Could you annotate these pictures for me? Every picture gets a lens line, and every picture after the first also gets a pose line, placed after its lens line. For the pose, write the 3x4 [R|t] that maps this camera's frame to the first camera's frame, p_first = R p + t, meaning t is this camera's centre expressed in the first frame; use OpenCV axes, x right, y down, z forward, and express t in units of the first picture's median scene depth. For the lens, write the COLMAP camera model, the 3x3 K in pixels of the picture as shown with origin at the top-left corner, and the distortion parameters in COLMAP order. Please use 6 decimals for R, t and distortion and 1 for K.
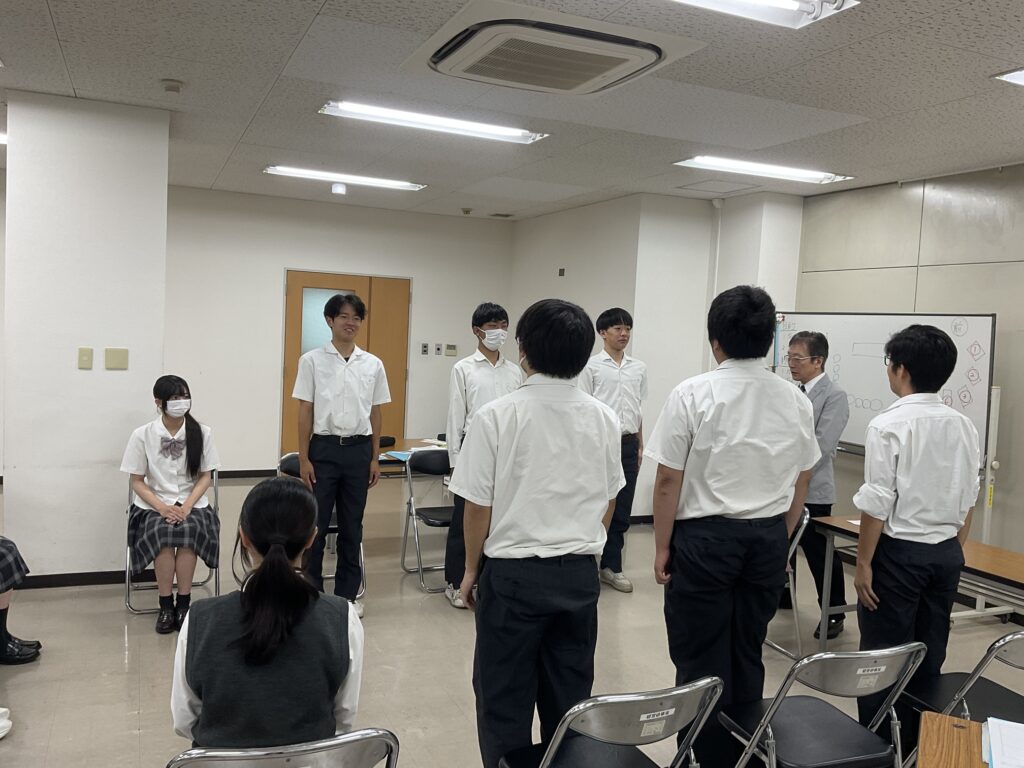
lens RADIAL K [[854.3, 0, 512.0], [0, 854.3, 384.0], [0, 0, 1]] dist [0.094715, -0.169609]
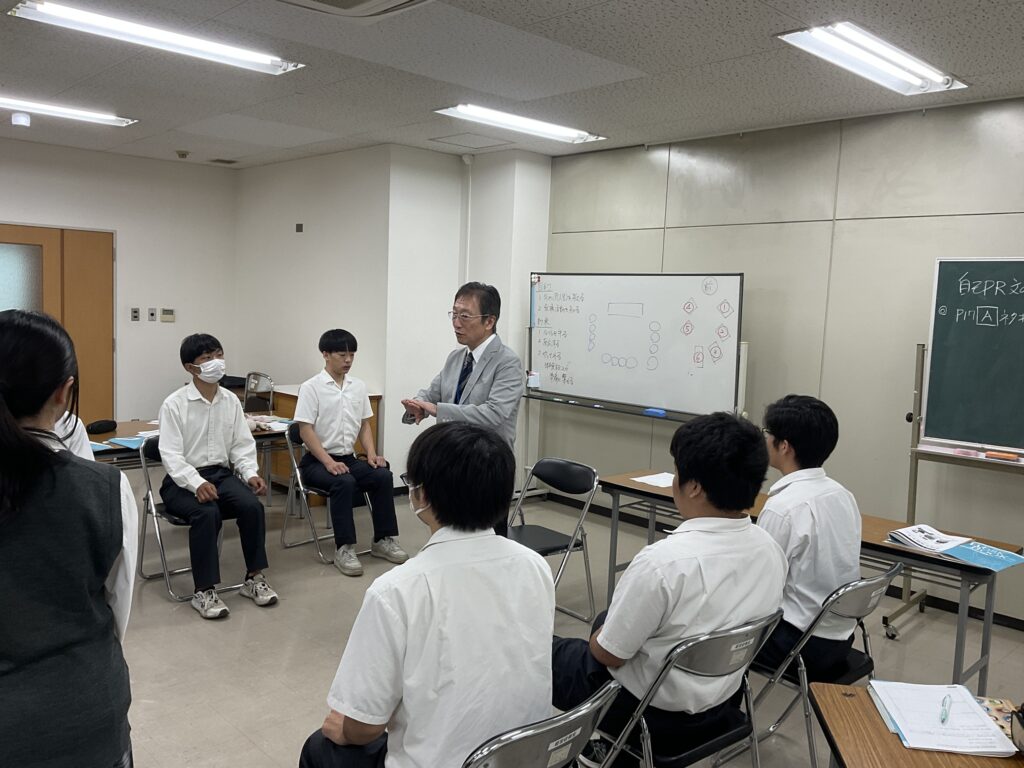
lens RADIAL K [[854.3, 0, 512.0], [0, 854.3, 384.0], [0, 0, 1]] dist [0.094715, -0.169609]
pose [[0.943415, -0.041926, 0.328953, -0.054436], [0.027690, 0.998471, 0.047844, -0.003649], [-0.330456, -0.036028, 0.943134, 0.085519]]
